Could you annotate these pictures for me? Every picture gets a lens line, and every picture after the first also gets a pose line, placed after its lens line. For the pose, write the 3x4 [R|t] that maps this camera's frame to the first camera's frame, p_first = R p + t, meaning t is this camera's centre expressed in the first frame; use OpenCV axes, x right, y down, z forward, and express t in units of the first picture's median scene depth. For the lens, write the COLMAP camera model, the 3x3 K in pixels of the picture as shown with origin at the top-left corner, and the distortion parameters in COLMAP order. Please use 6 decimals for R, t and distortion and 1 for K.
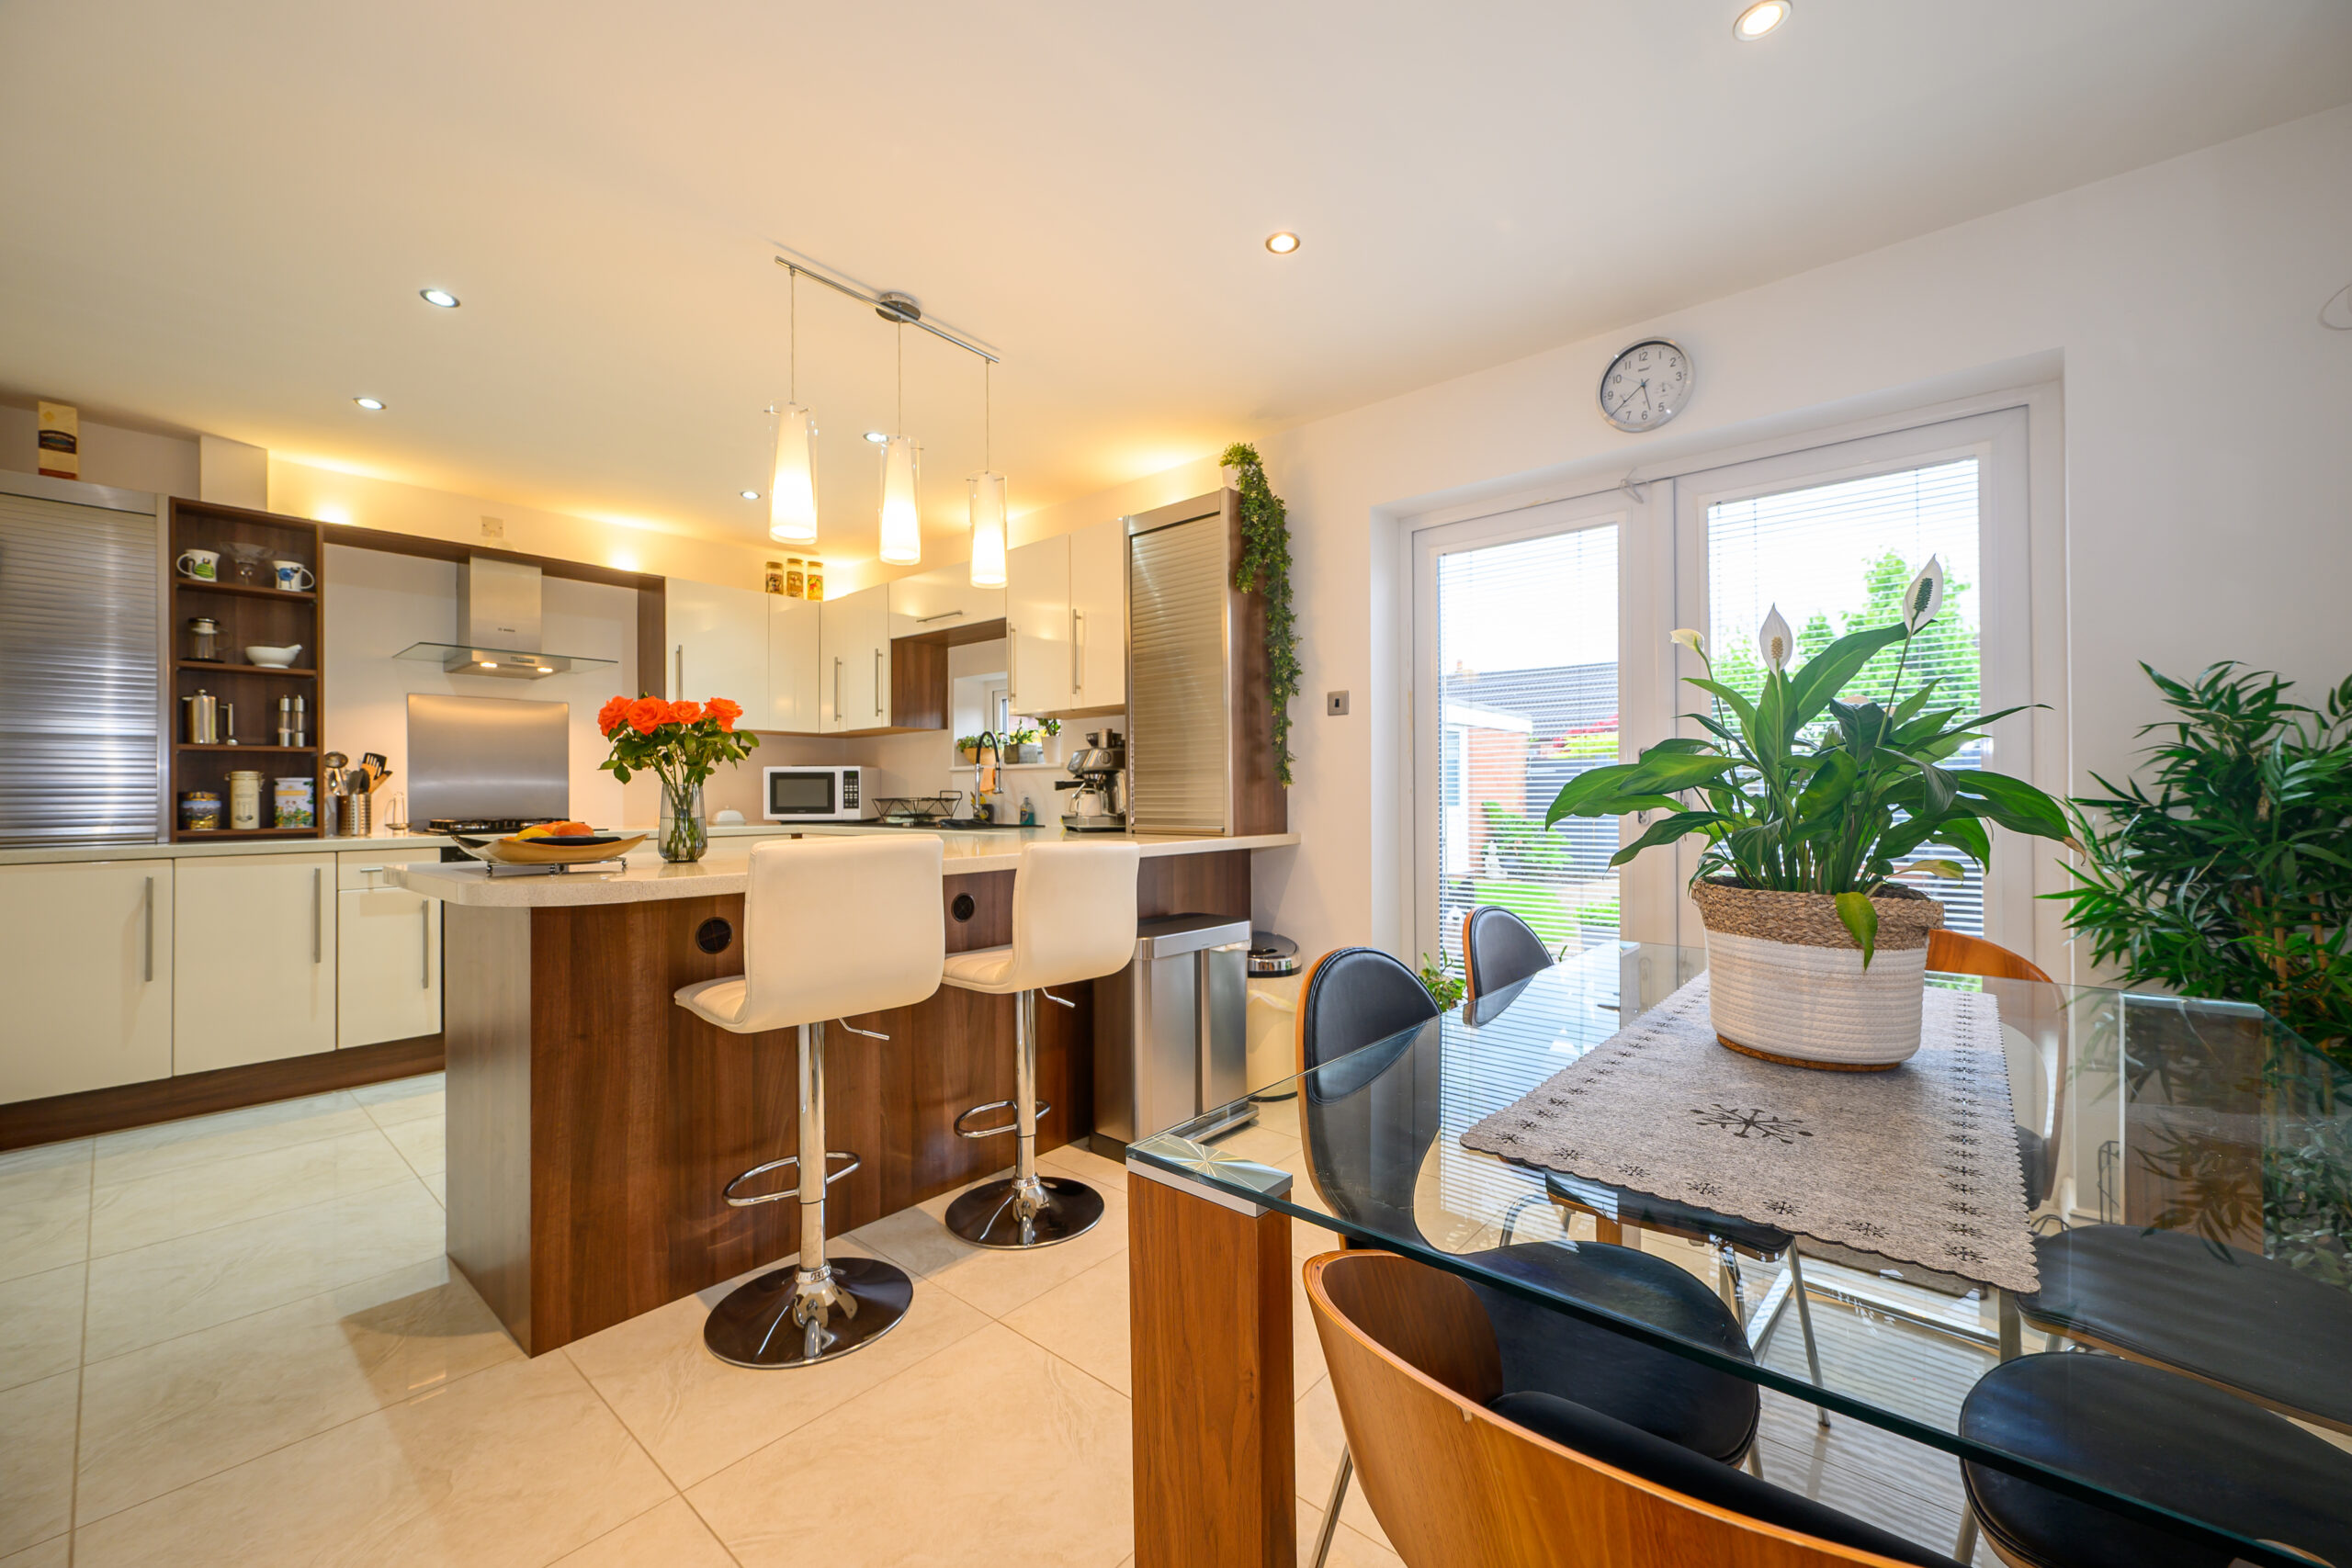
lens RADIAL K [[914.4, 0, 1173.3], [0, 914.4, 788.8], [0, 0, 1]] dist [-0.003207, -0.000361]
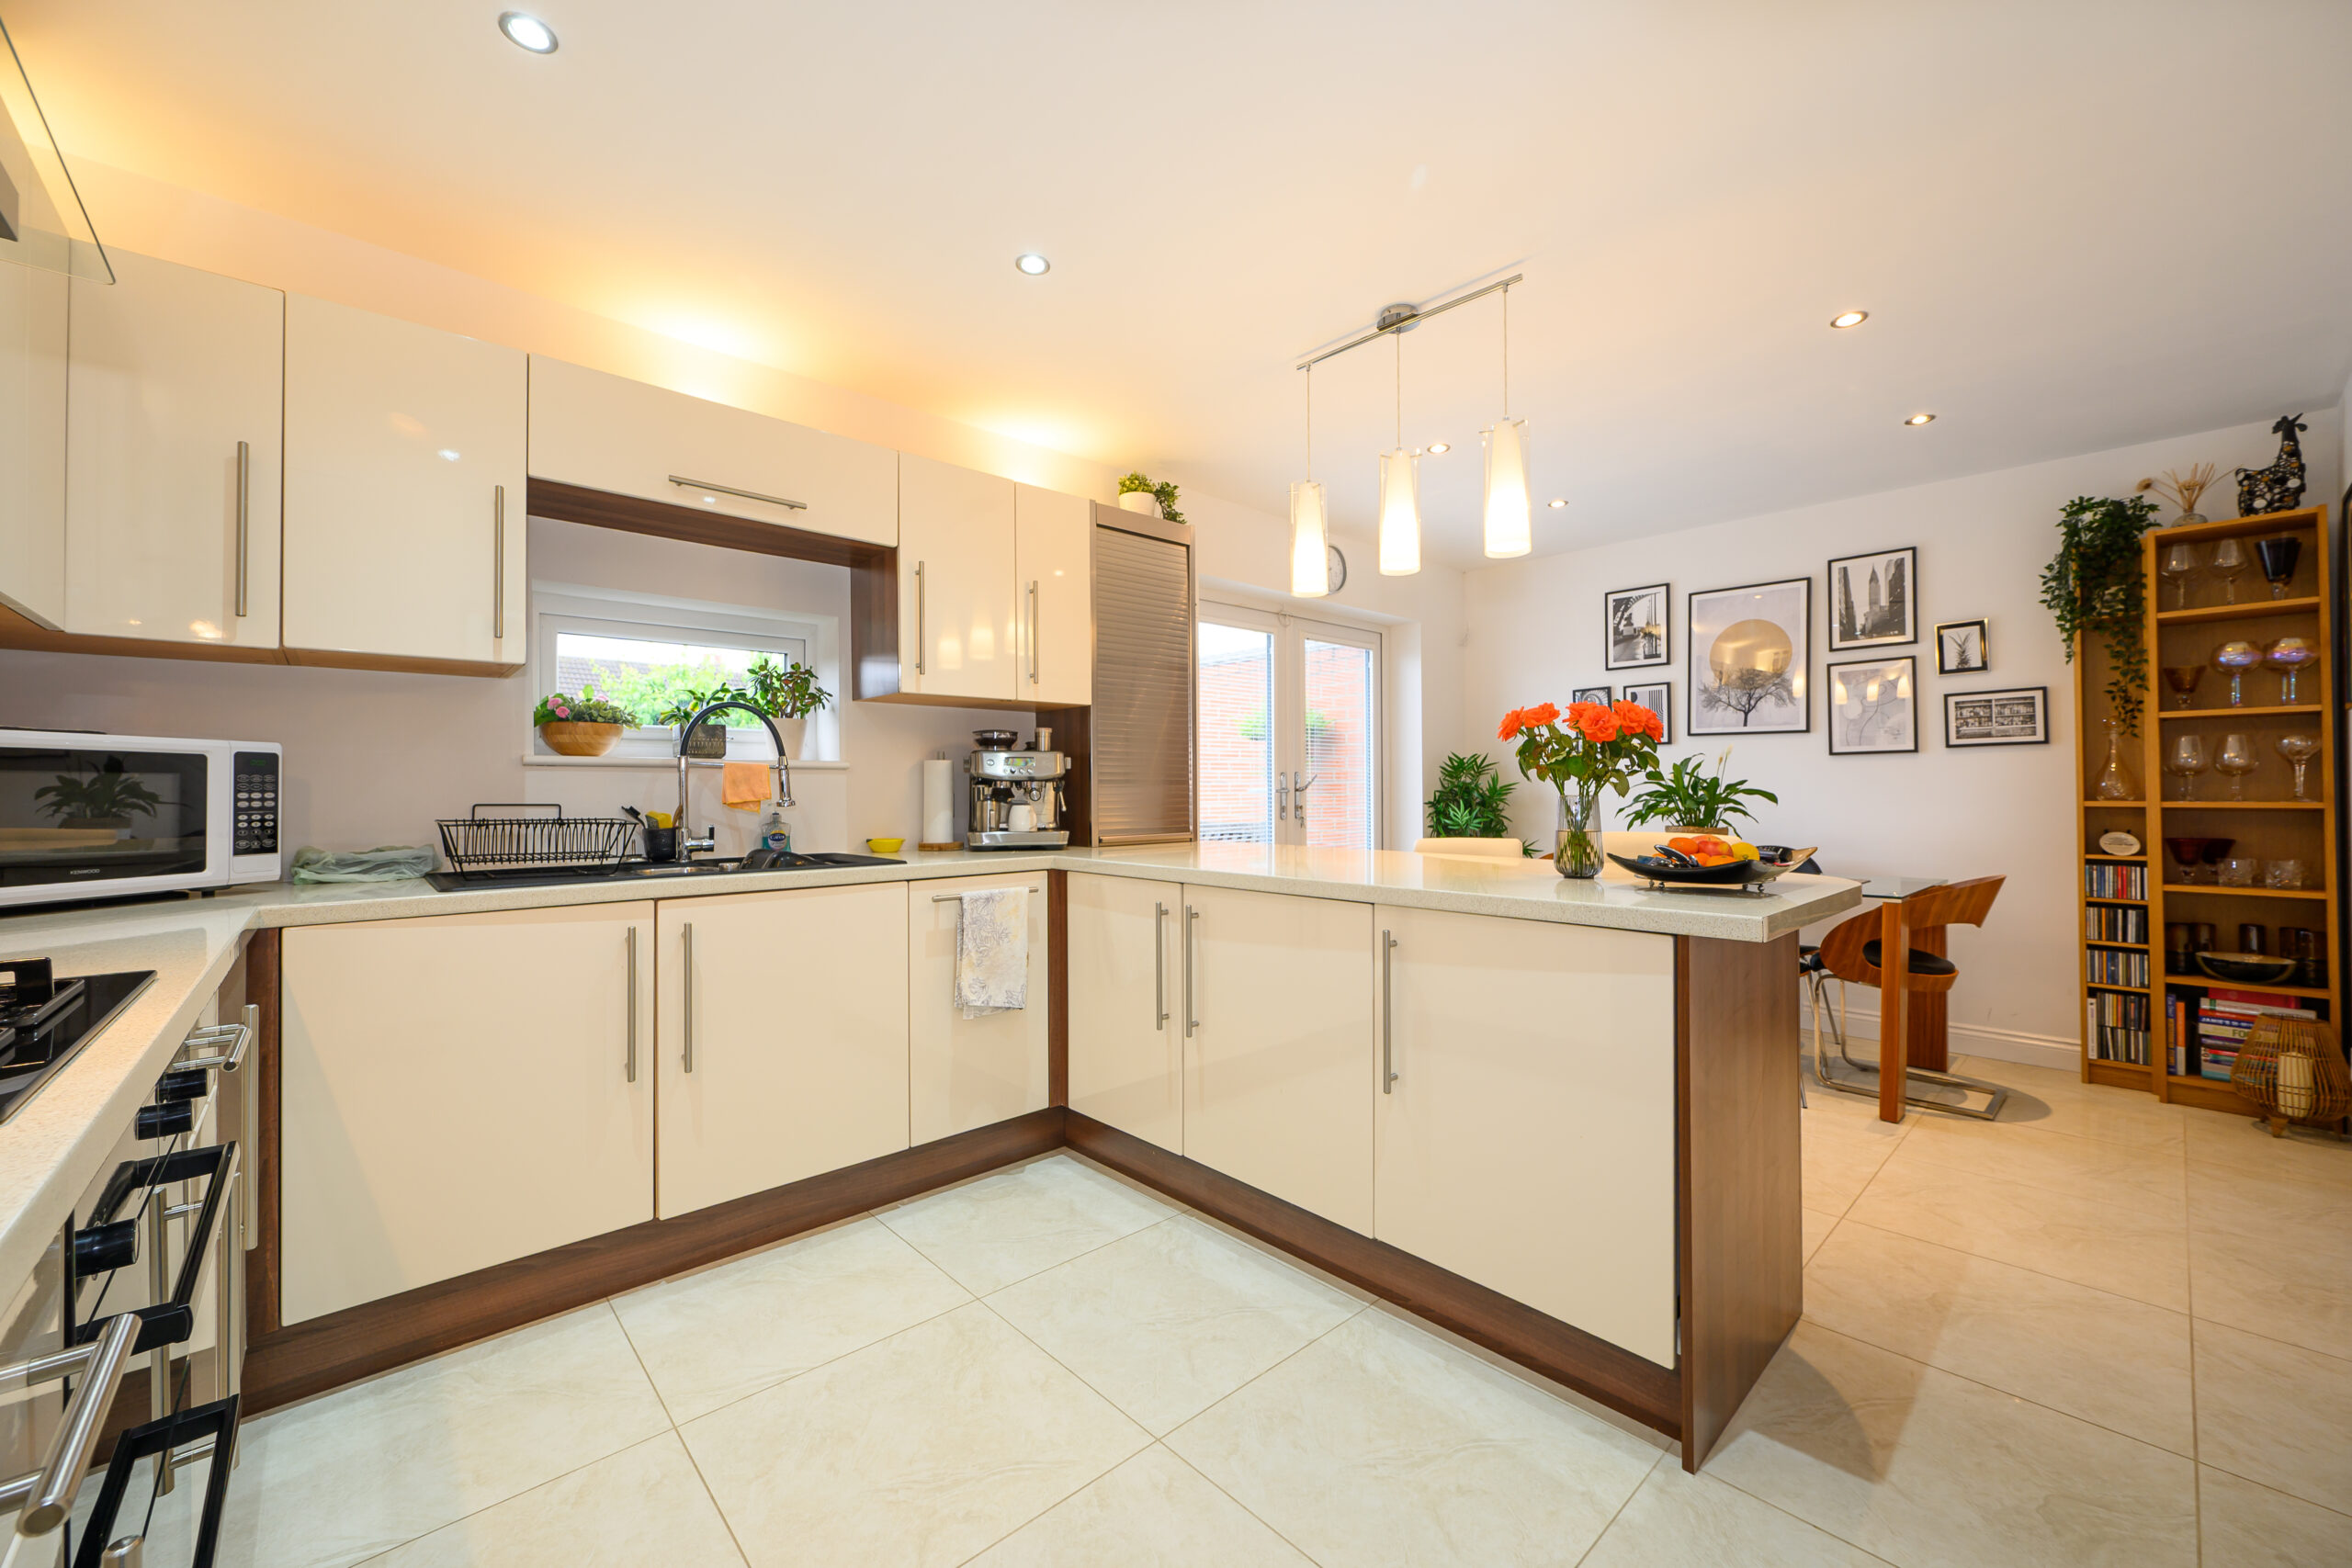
lens RADIAL K [[914.4, 0, 1178.4], [0, 914.4, 781.0], [0, 0, 1]] dist [-0.003207, -0.000361]
pose [[0.114673, 0.011247, 0.993340, -0.954255], [-0.002455, 0.999936, -0.011038, -0.006950], [-0.993400, -0.001173, 0.114693, 0.815478]]
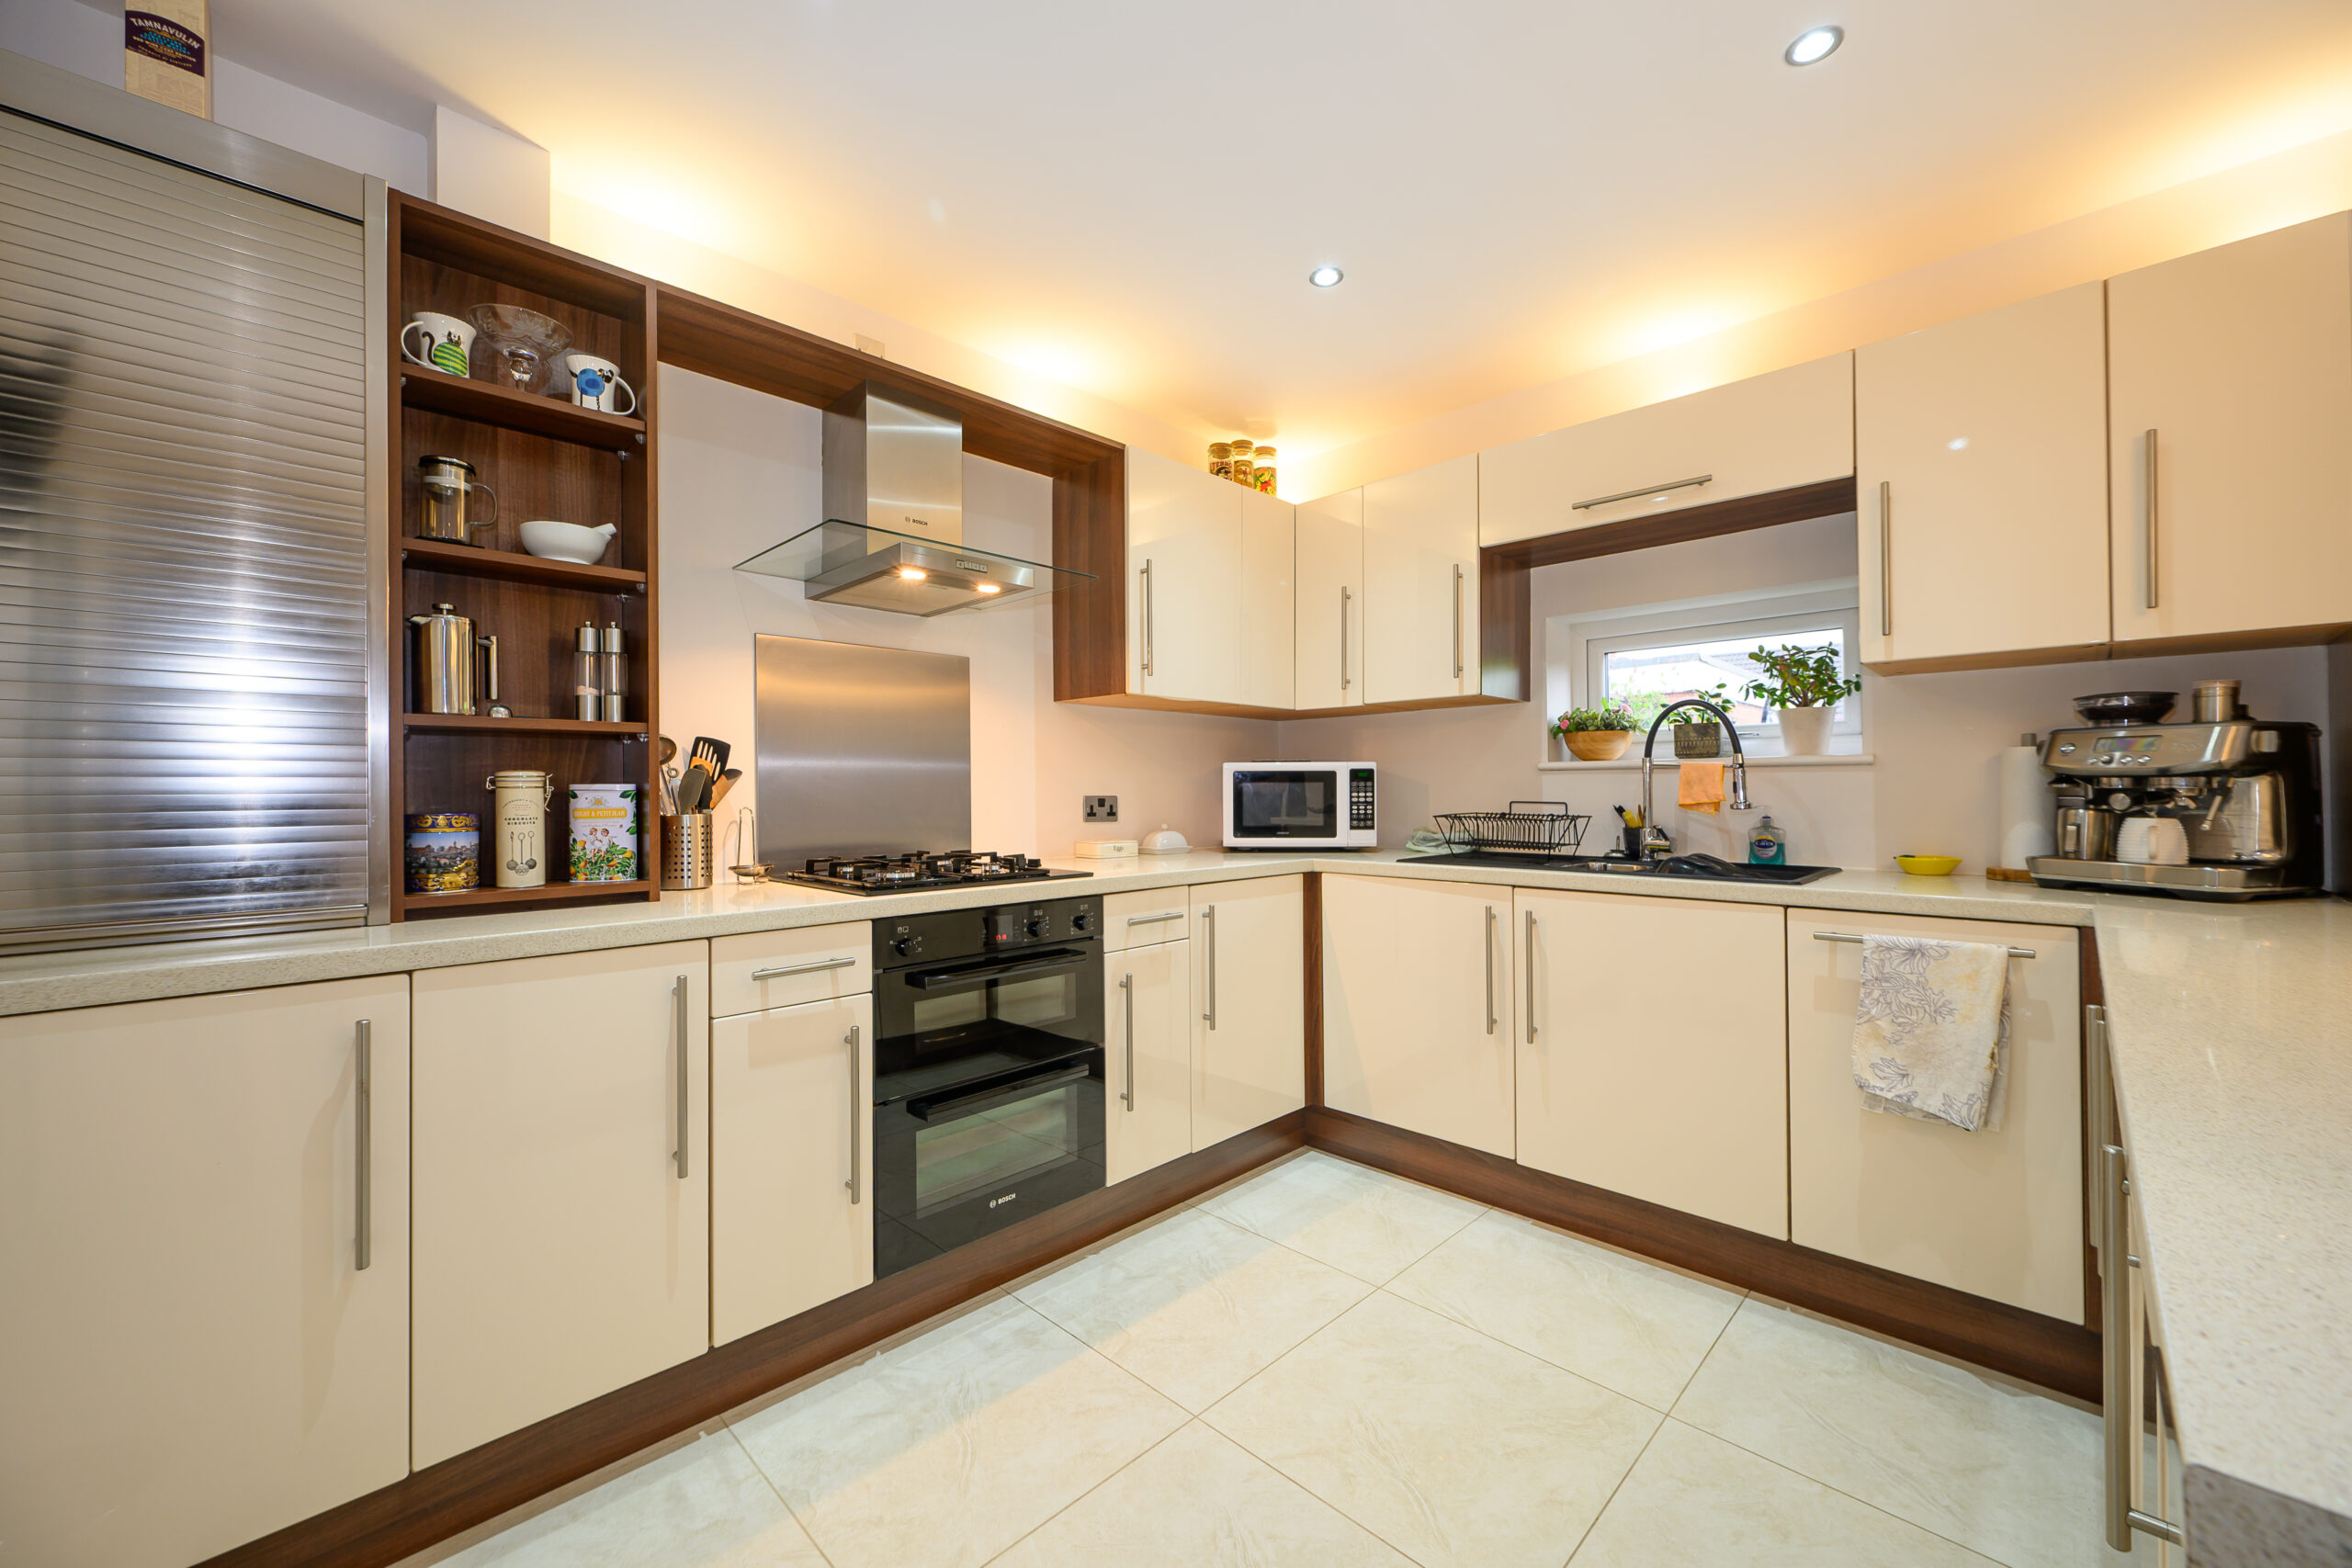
lens RADIAL K [[914.4, 0, 1172.3], [0, 914.4, 788.7], [0, 0, 1]] dist [-0.003207, -0.000361]
pose [[0.997199, 0.000804, -0.074795, -0.610141], [-0.000604, 0.999996, 0.002693, -0.010717], [0.074796, -0.002640, 0.997195, 0.515036]]
